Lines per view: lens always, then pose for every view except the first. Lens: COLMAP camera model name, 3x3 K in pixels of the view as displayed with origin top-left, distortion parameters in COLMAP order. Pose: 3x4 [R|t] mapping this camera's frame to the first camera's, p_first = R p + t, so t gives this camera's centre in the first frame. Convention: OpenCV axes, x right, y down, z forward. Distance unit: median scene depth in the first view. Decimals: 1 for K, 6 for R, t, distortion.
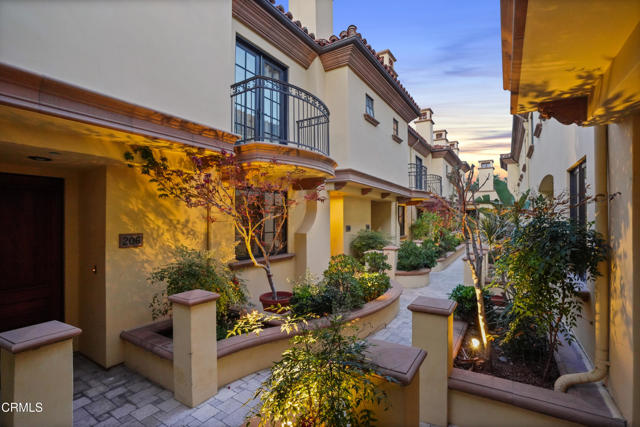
lens RADIAL K [[296.9, 0, 320.0], [0, 296.9, 213.5], [0, 0, 1]] dist [-0.025791, 0.000517]
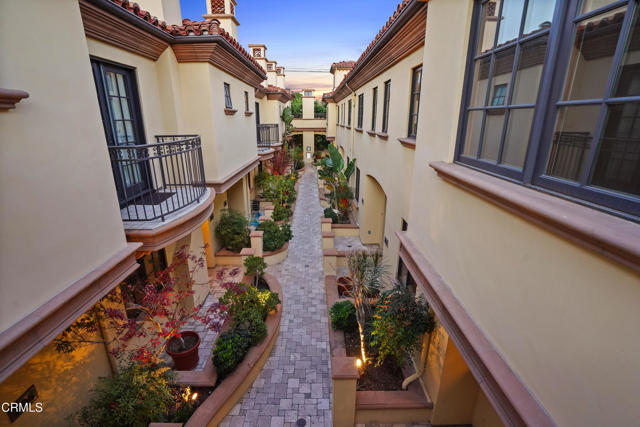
lens RADIAL K [[296.9, 0, 320.0], [0, 296.9, 213.5], [0, 0, 1]] dist [-0.025791, 0.000517]
pose [[0.834223, -0.159110, 0.527973, -0.163554], [-0.015869, 0.950144, 0.311409, -0.371638], [-0.551198, -0.268163, 0.790107, 0.032102]]
